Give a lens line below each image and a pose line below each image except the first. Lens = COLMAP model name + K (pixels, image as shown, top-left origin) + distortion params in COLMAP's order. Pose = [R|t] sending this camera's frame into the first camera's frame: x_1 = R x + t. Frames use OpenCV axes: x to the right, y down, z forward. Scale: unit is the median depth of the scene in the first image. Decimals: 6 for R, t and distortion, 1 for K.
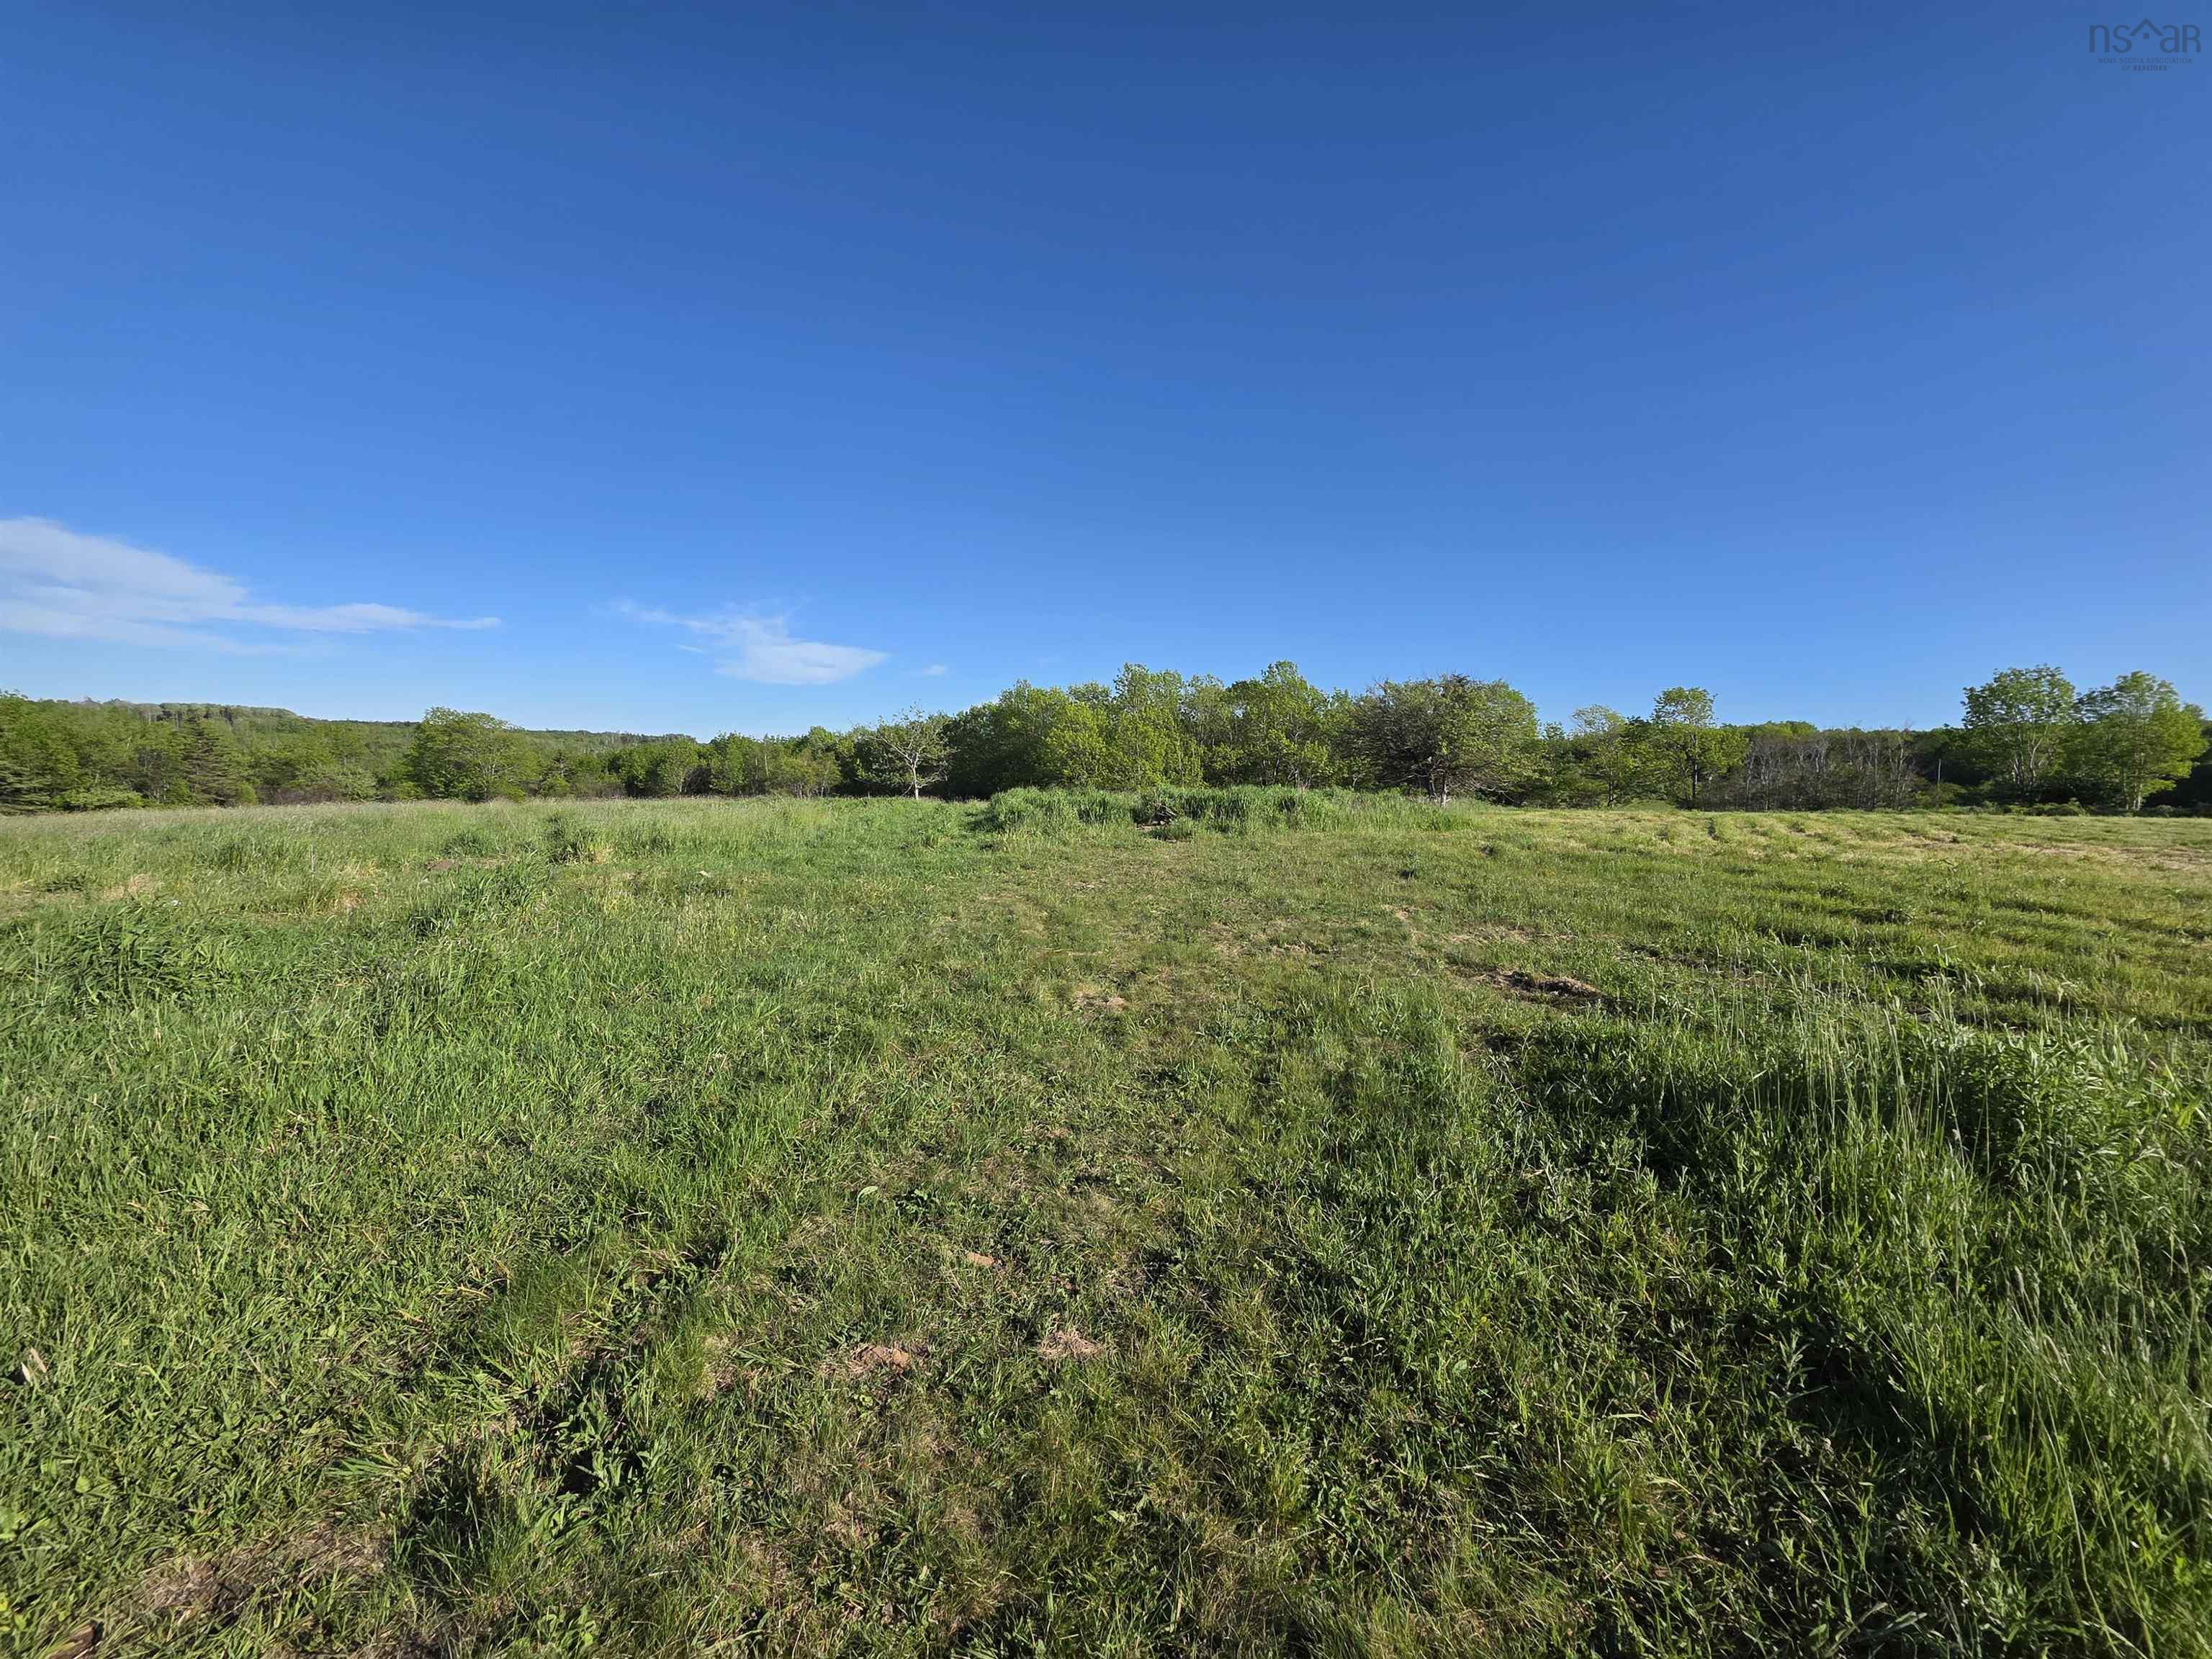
lens RADIAL K [[876.2, 0, 1095.4], [0, 876.2, 817.2], [0, 0, 1]] dist [0.004314, -0.000076]
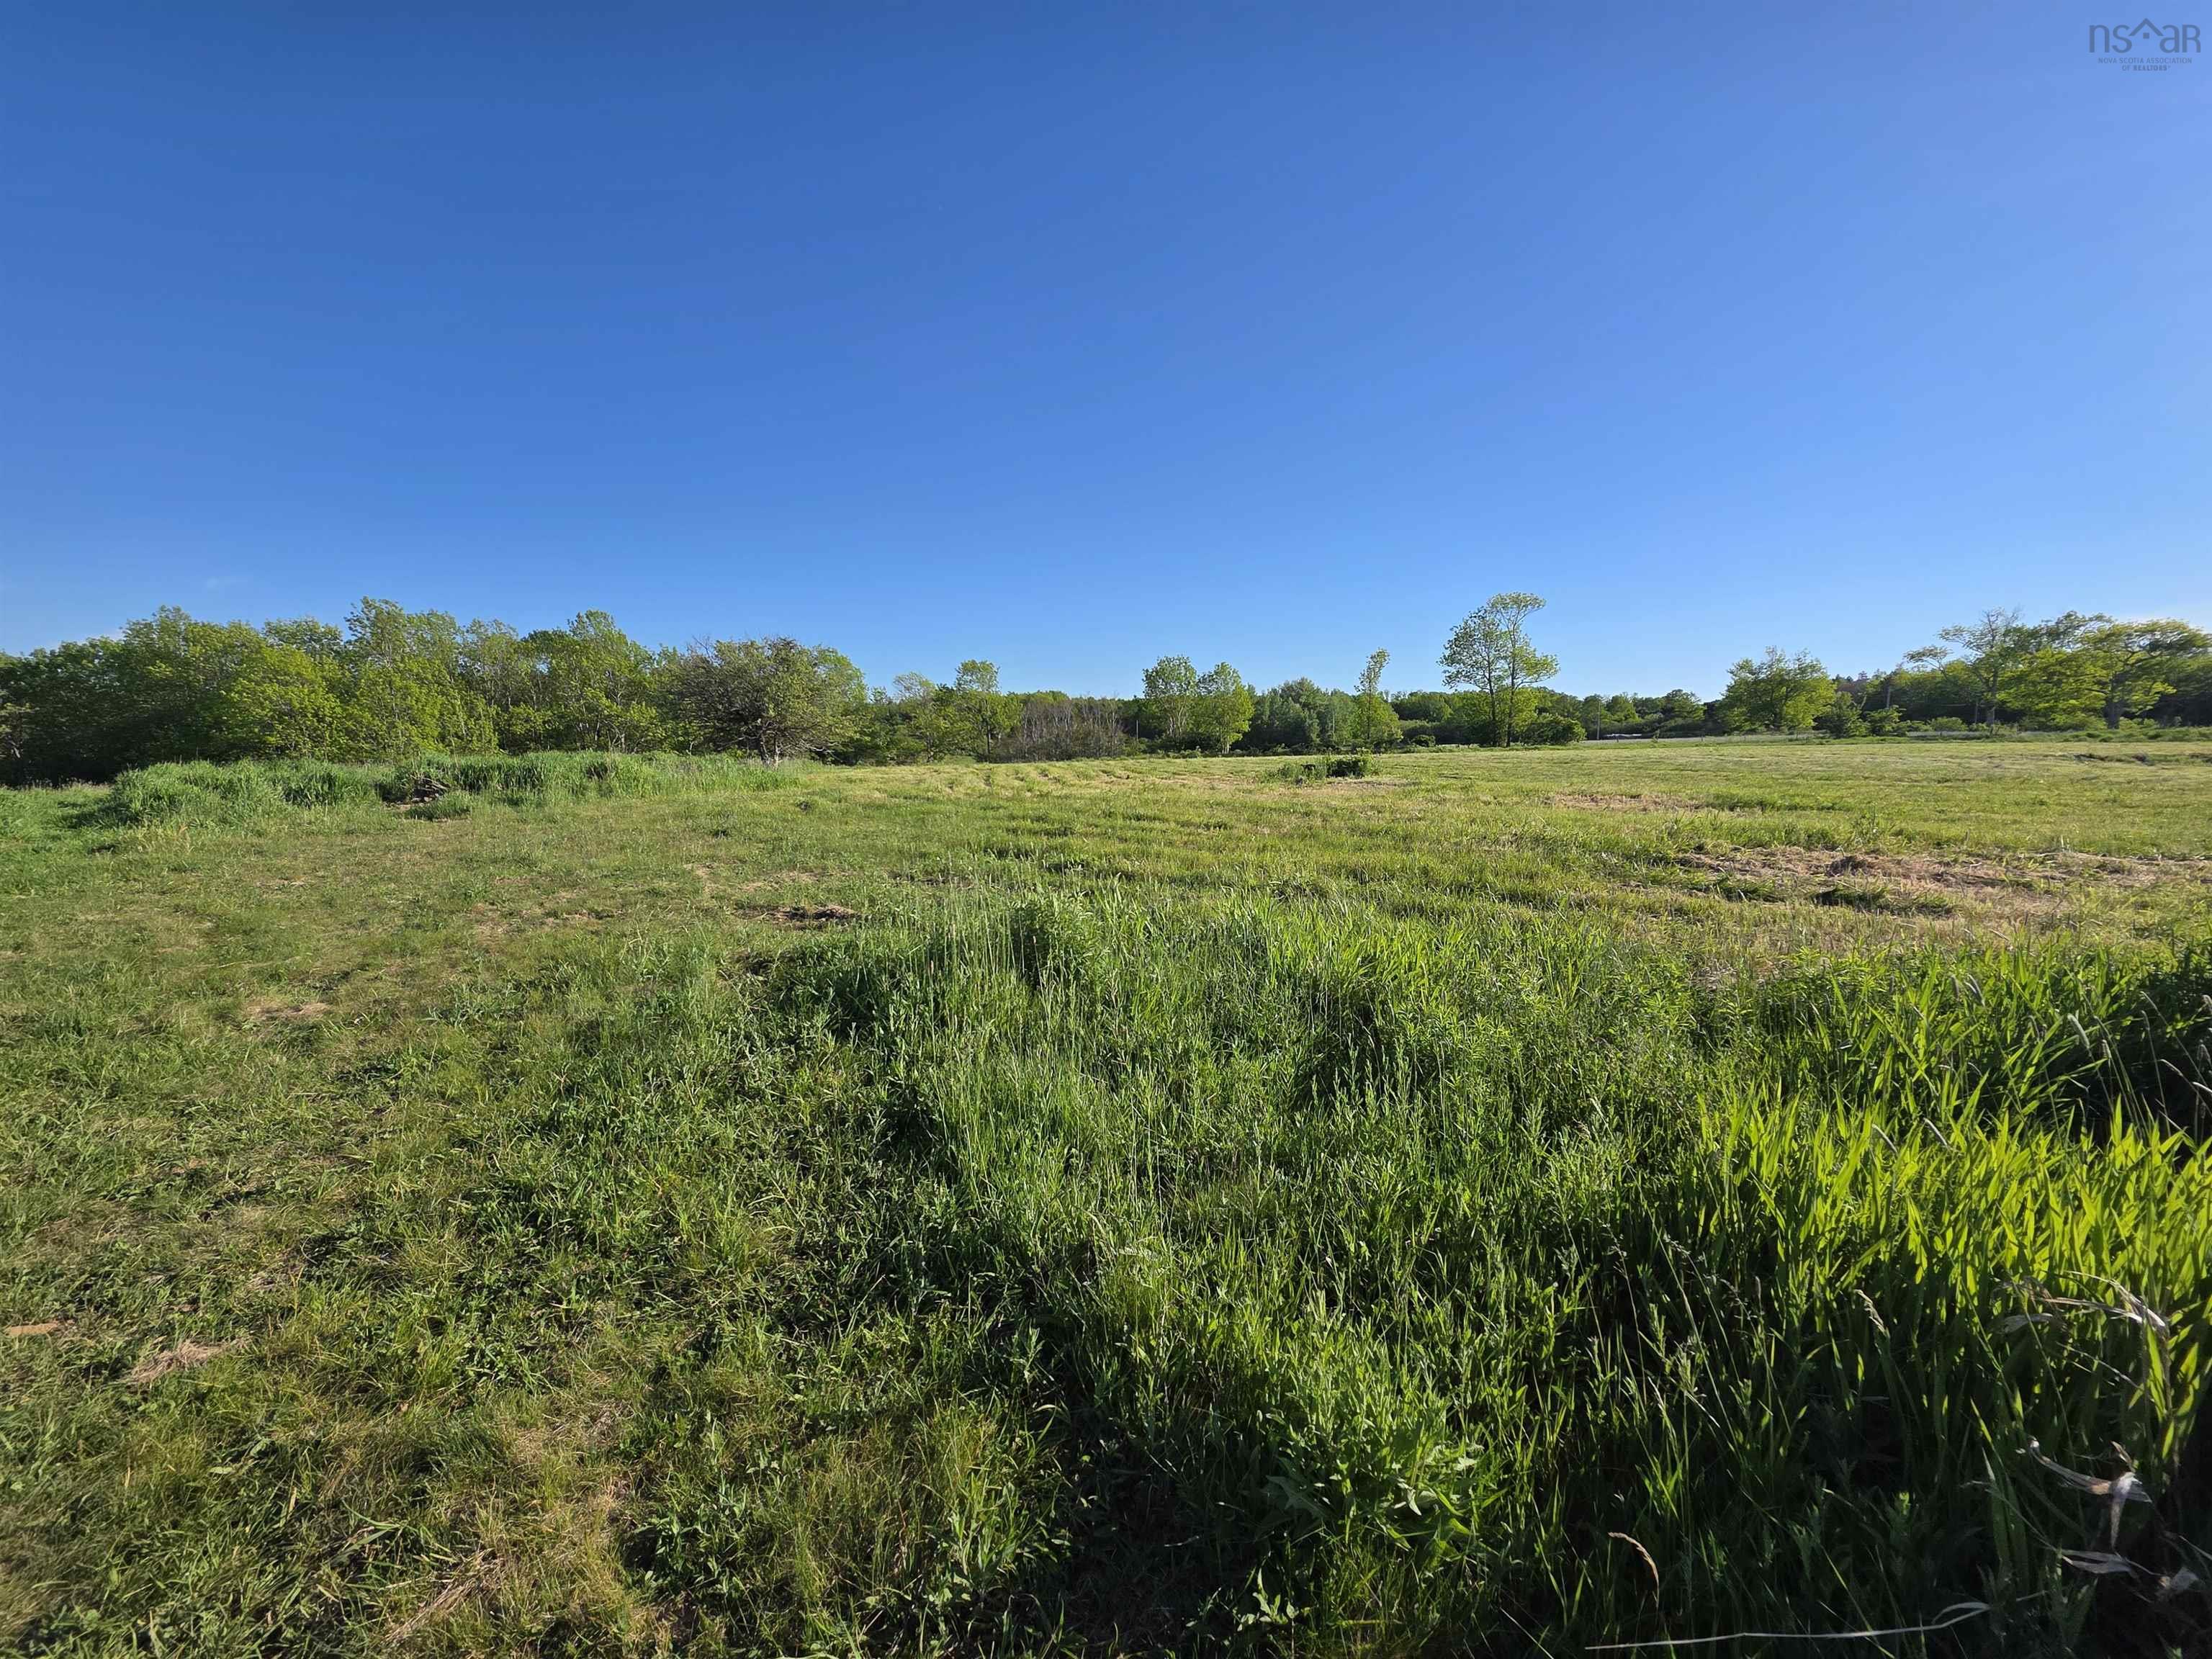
lens RADIAL K [[876.2, 0, 1095.4], [0, 876.2, 817.2], [0, 0, 1]] dist [0.004314, -0.000076]
pose [[0.755081, -0.074317, 0.651406, 0.012906], [0.046538, 0.997124, 0.059814, 0.003156], [-0.653977, -0.014849, 0.756368, -0.028802]]
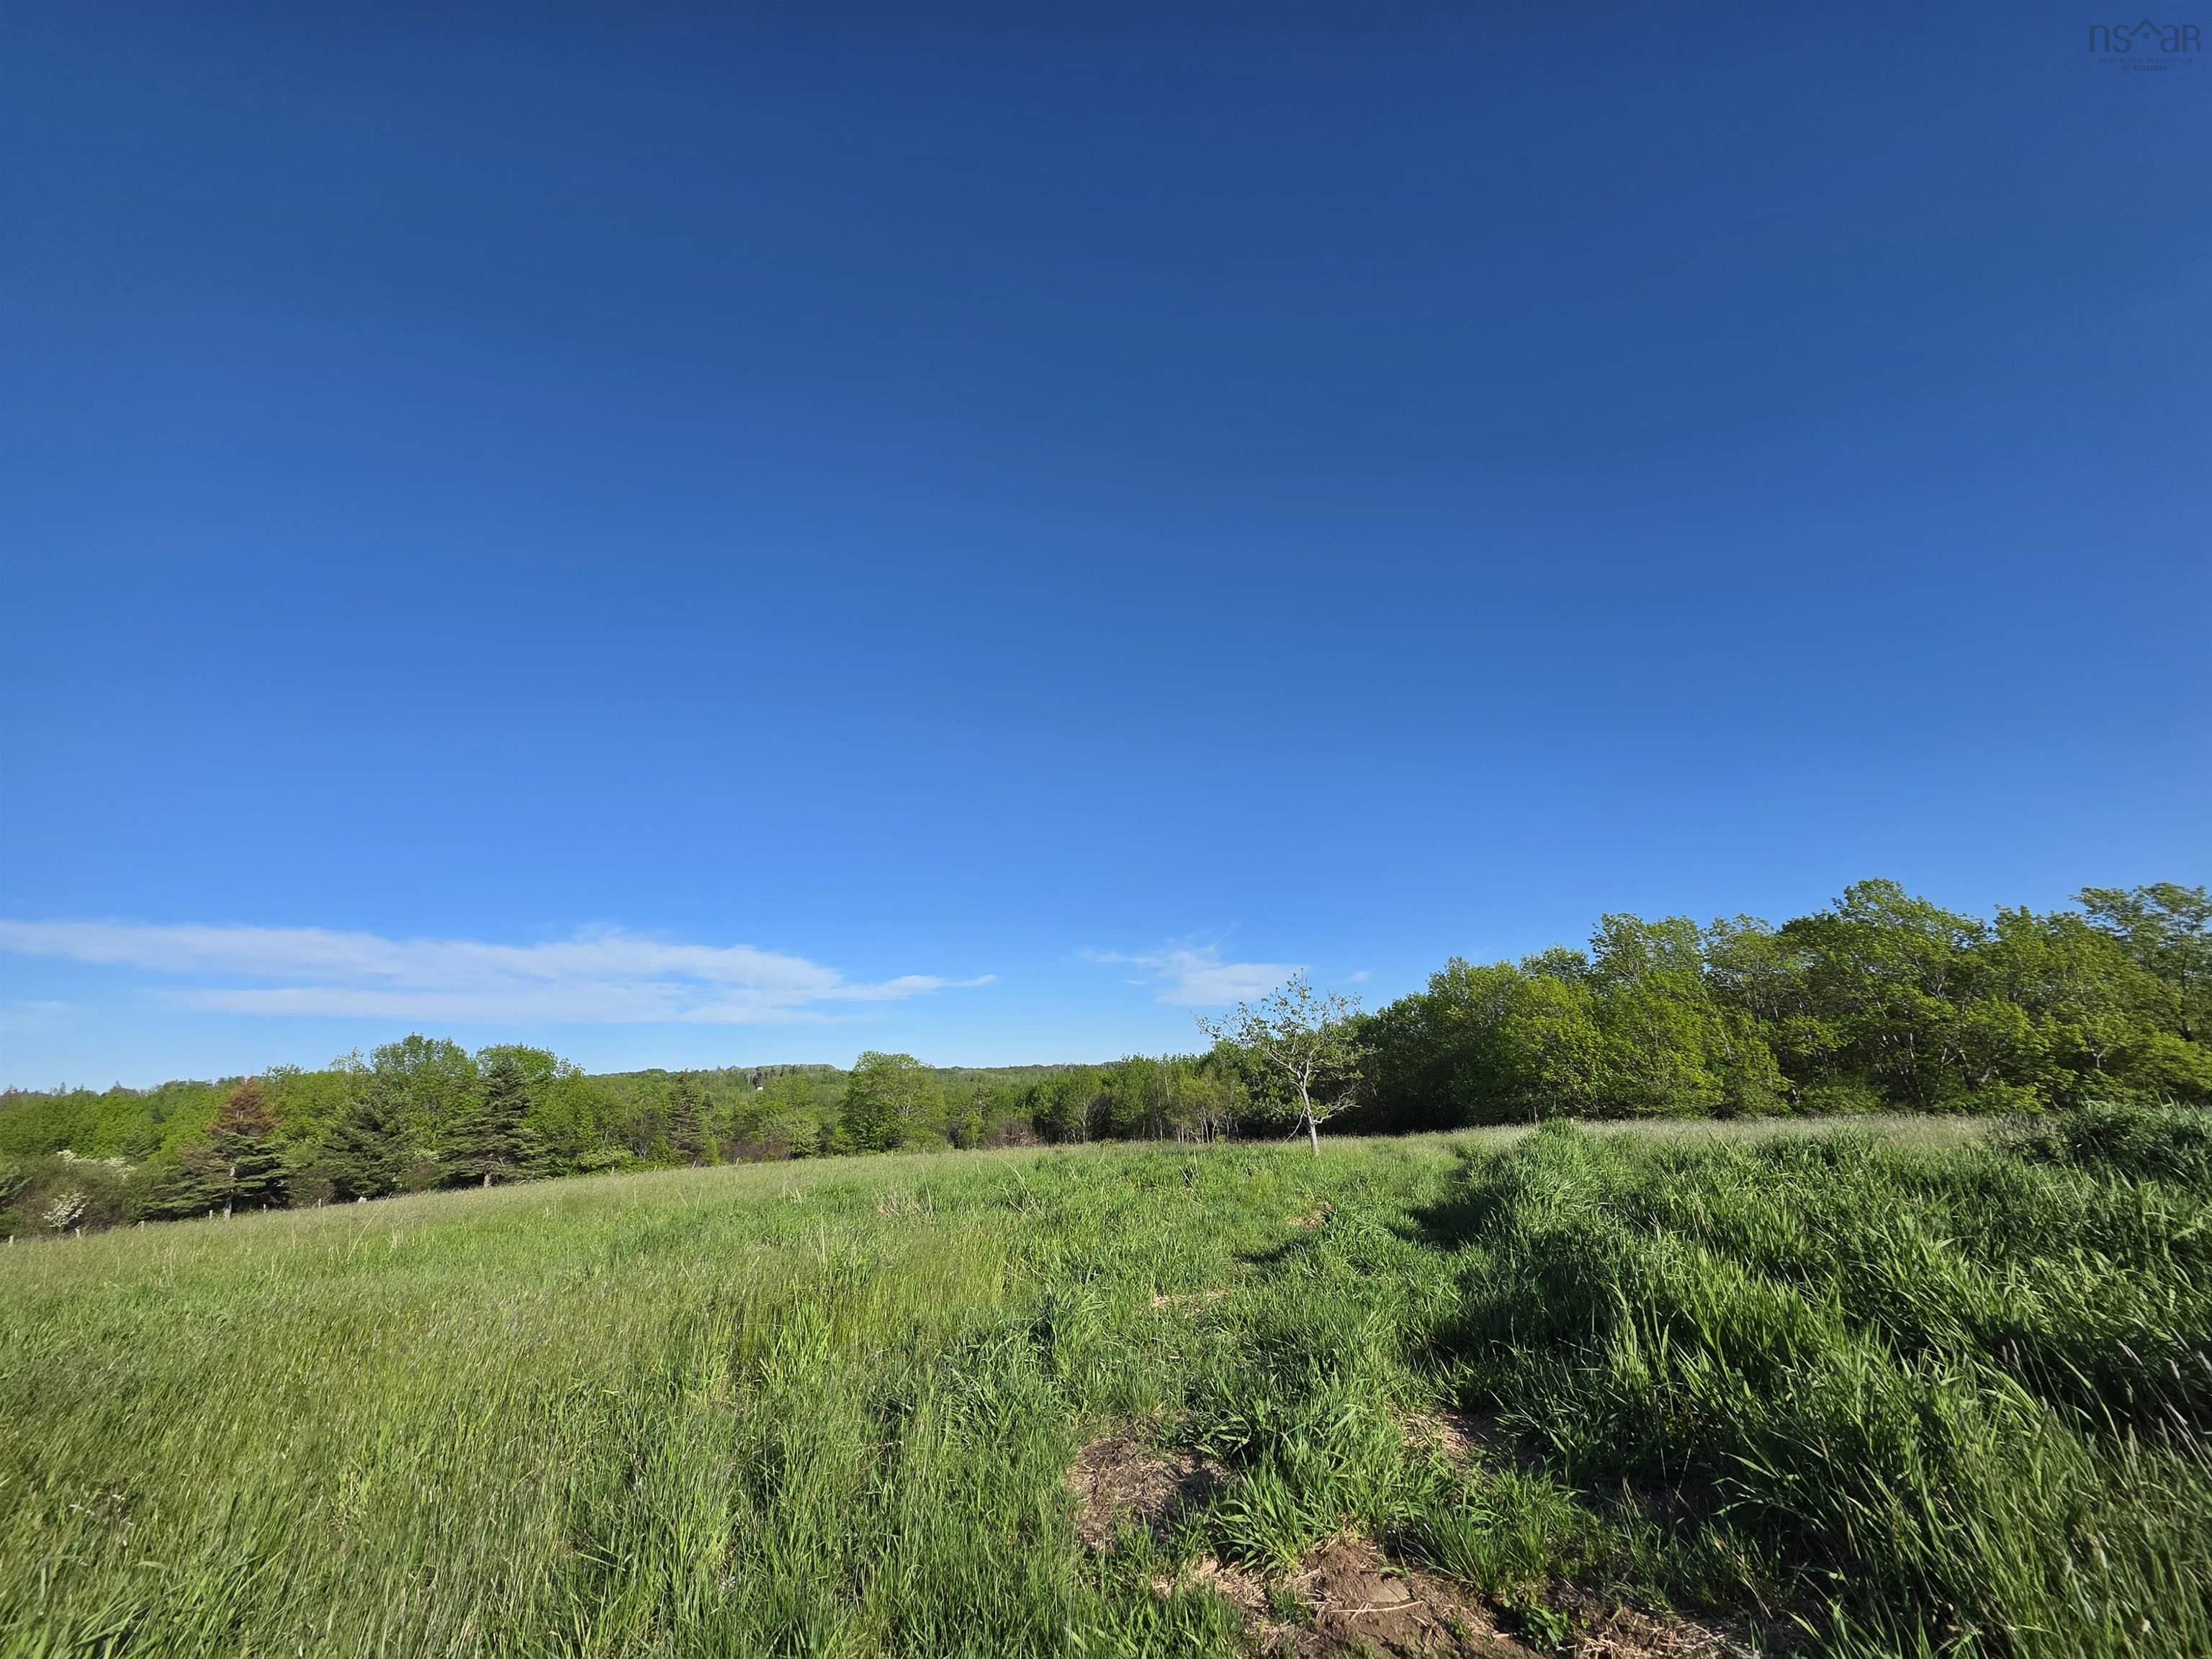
lens RADIAL K [[876.2, 0, 1095.4], [0, 876.2, 817.2], [0, 0, 1]] dist [0.004314, -0.000076]
pose [[0.891092, -0.188420, -0.412861, -0.125792], [0.035491, 0.935885, -0.350514, -0.055205], [0.452434, 0.297687, 0.840646, 0.870244]]
